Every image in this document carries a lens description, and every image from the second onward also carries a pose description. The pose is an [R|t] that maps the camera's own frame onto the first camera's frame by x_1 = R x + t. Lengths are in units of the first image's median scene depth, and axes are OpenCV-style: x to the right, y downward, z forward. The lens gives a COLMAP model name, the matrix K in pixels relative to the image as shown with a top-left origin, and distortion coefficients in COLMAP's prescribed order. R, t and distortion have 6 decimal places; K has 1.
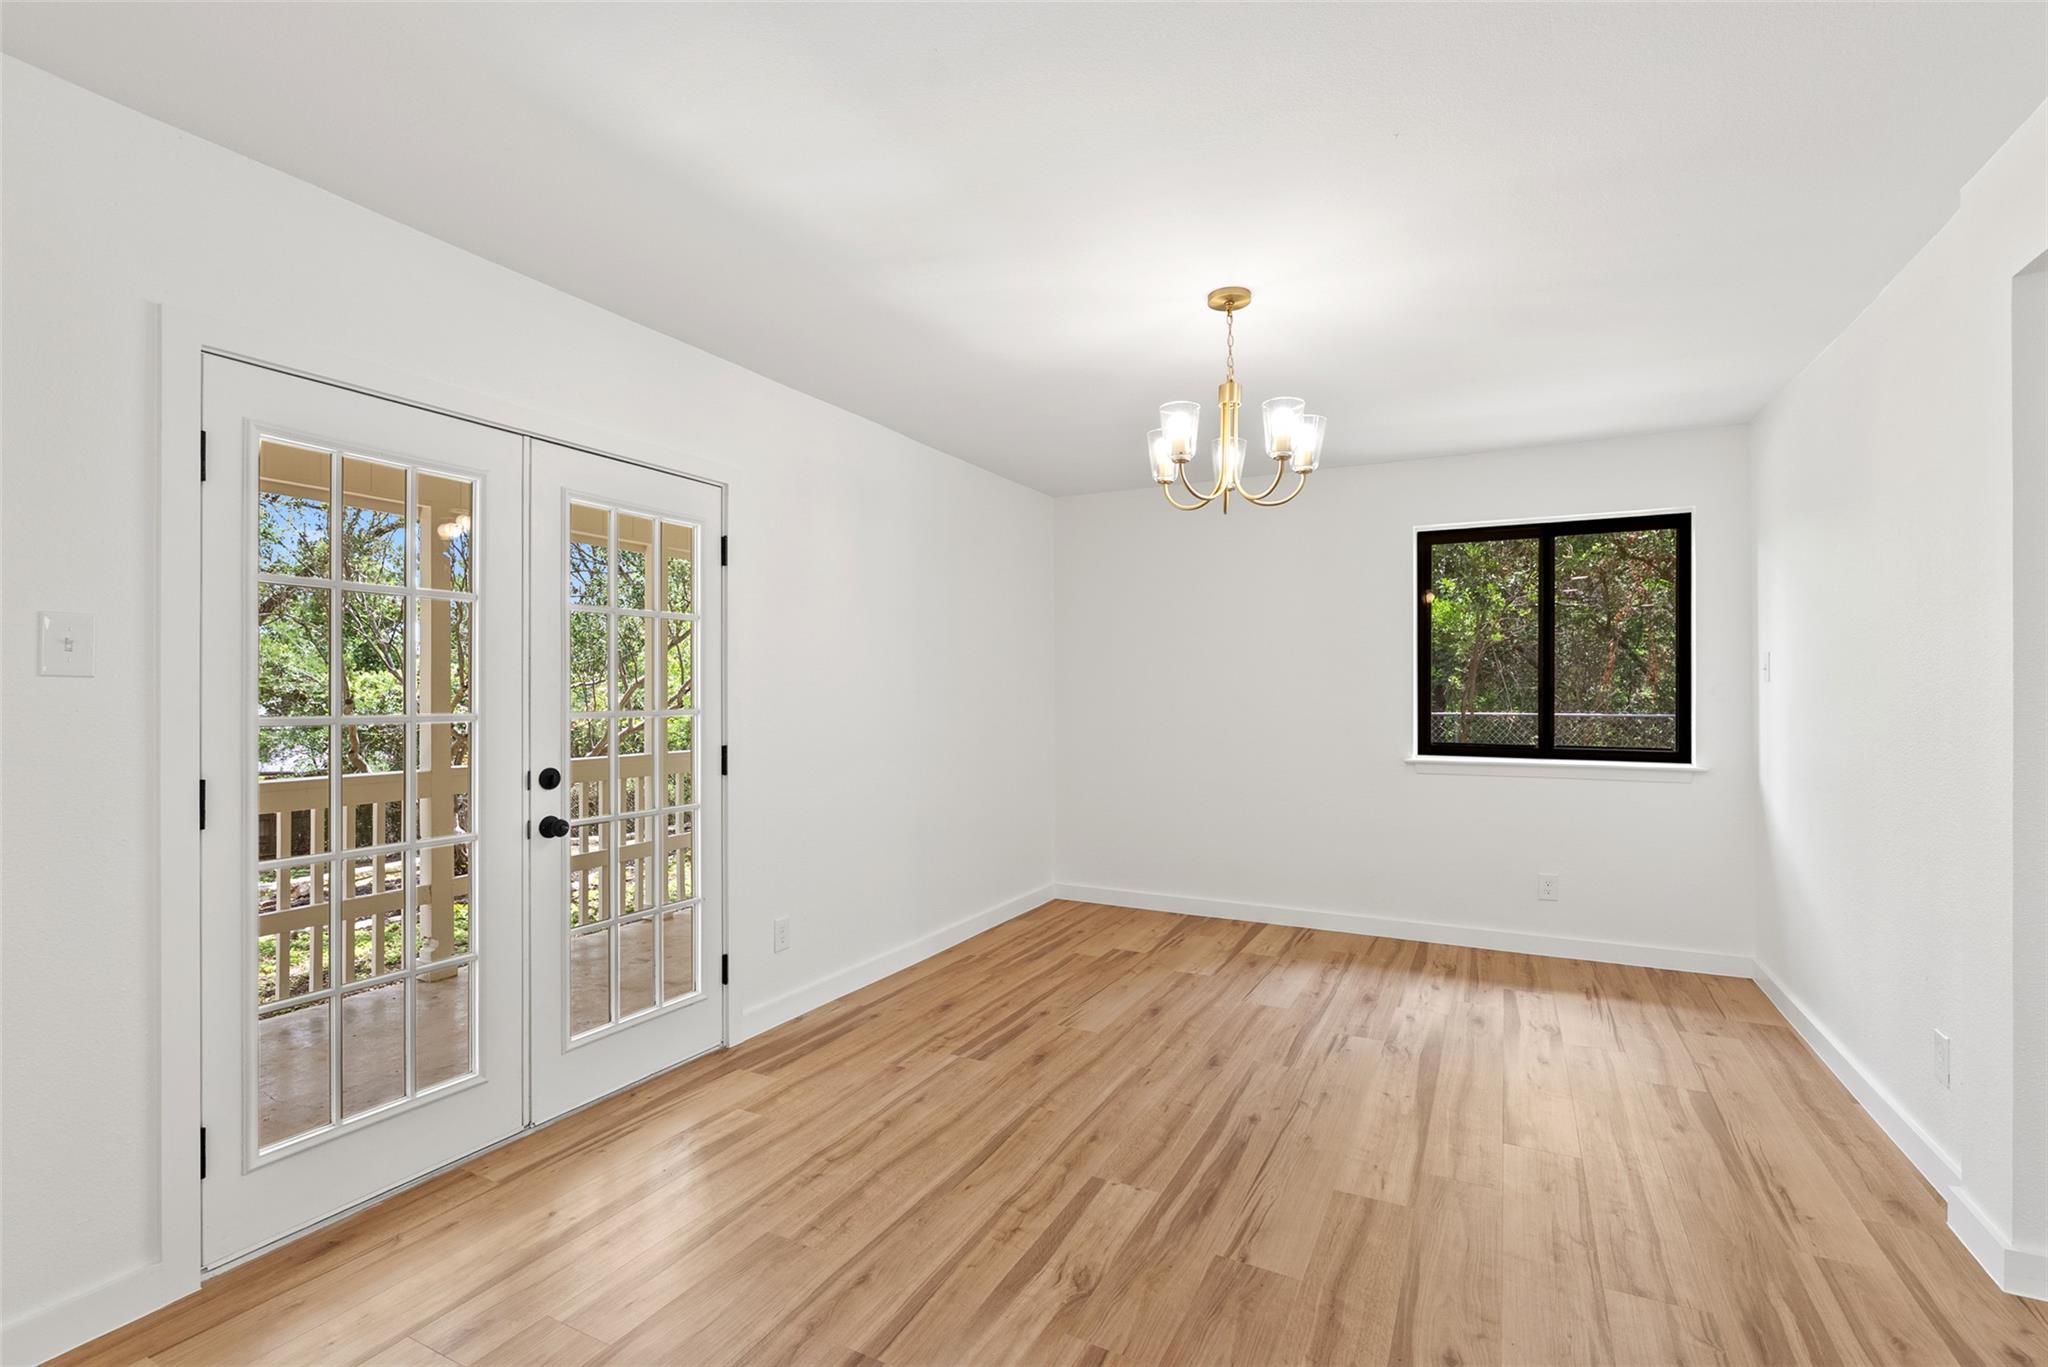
lens RADIAL K [[923.0, 0, 1015.6], [0, 923.0, 692.8], [0, 0, 1]] dist [-0.001246, -0.000023]
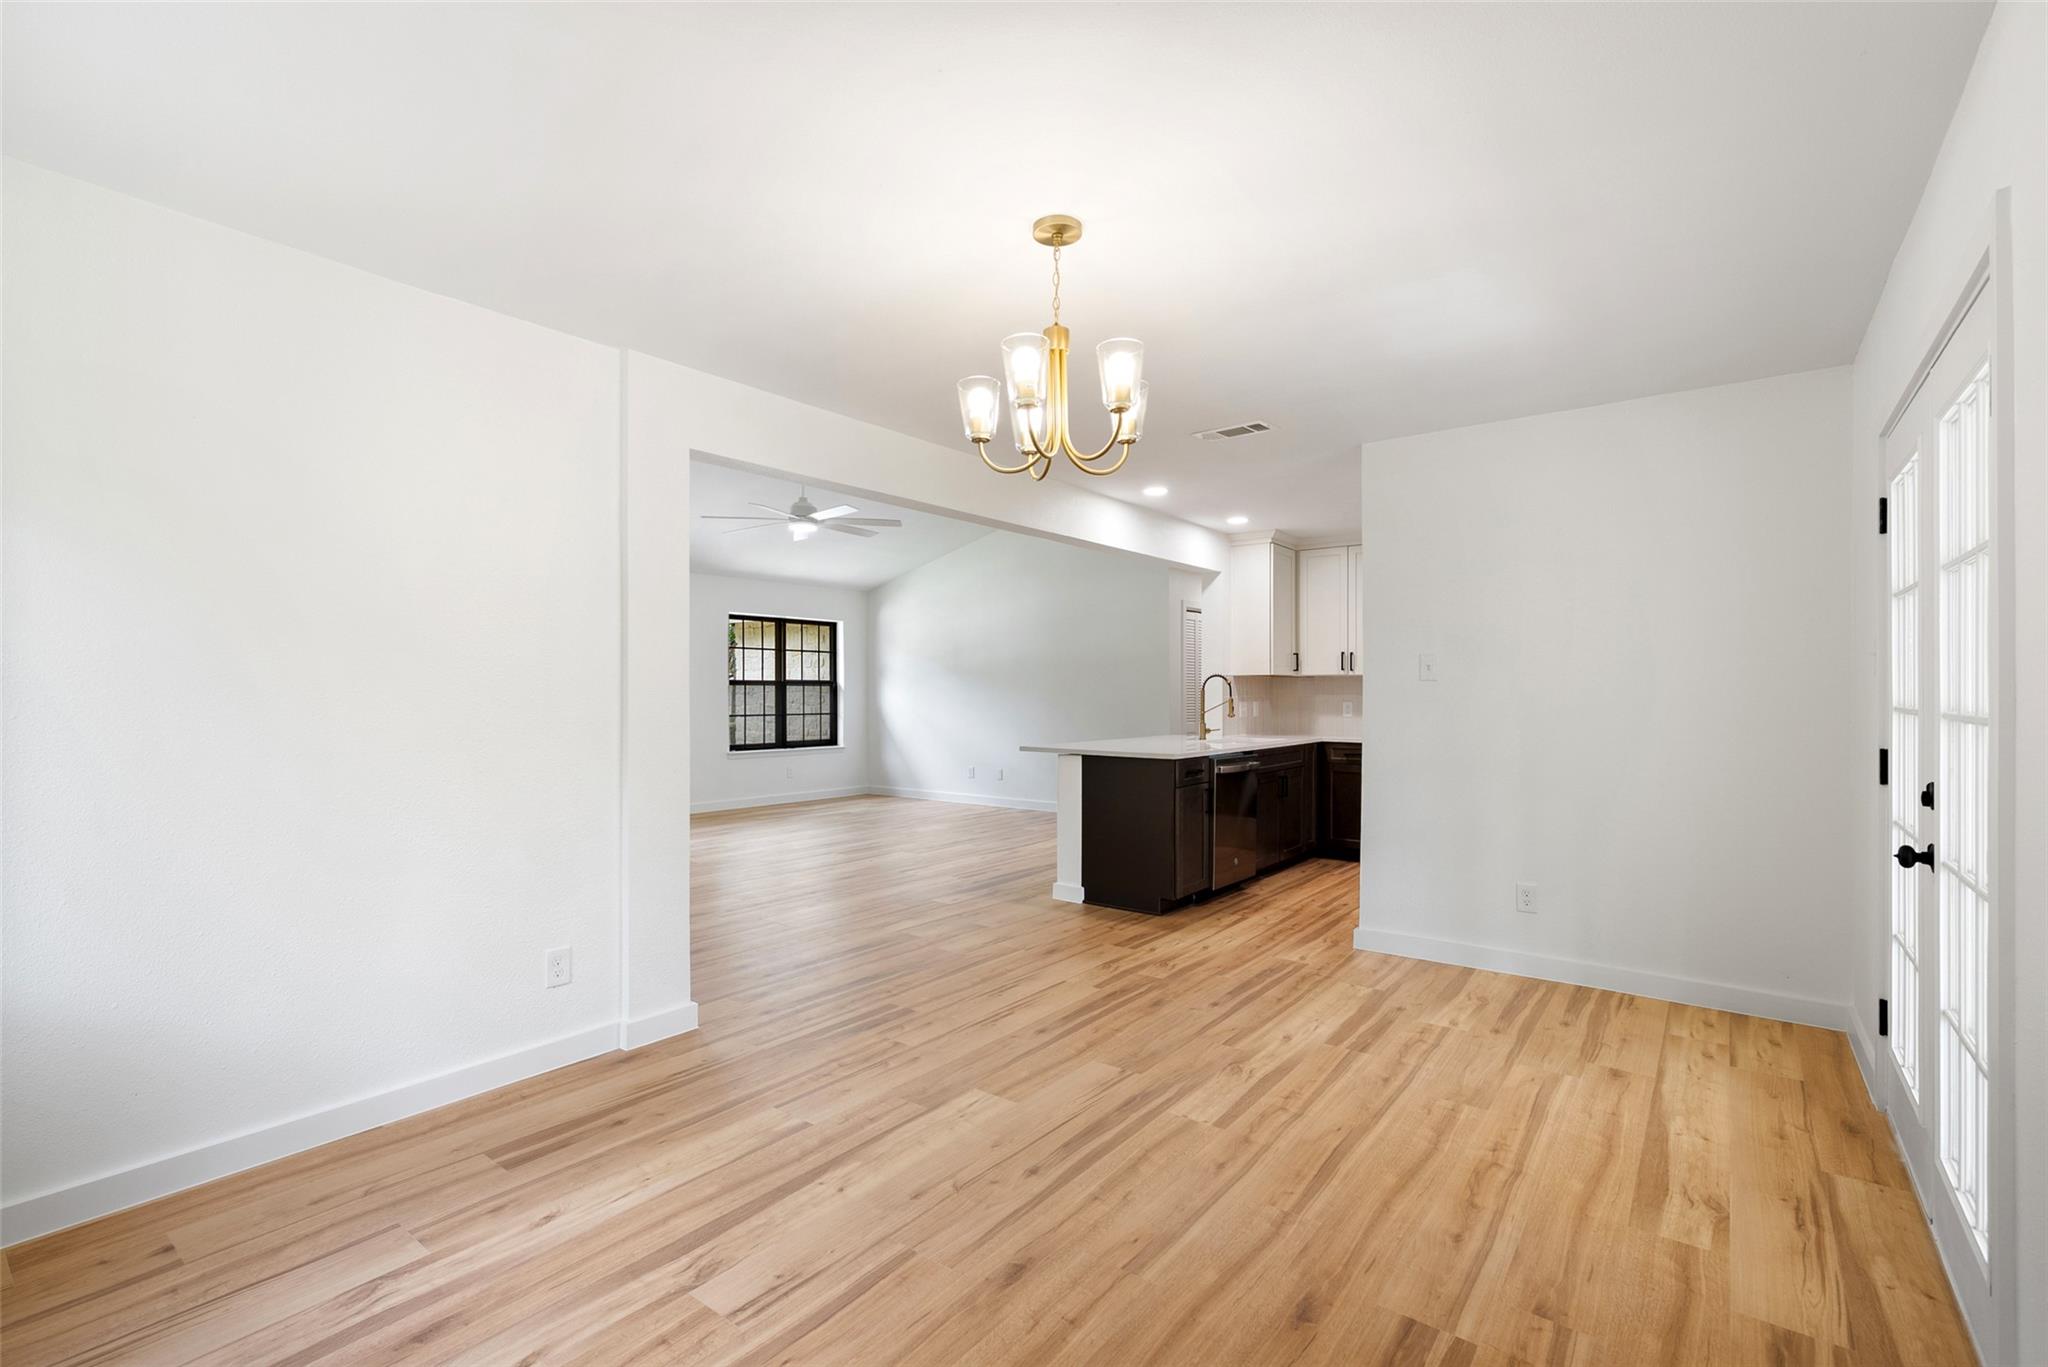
lens RADIAL K [[923.0, 0, 1015.6], [0, 923.0, 692.8], [0, 0, 1]] dist [-0.001246, -0.000023]
pose [[-0.985310, -0.000898, 0.170774, 0.131690], [-0.000185, 0.999991, 0.004194, 0.001600], [-0.170777, 0.004101, -0.985301, 1.977464]]
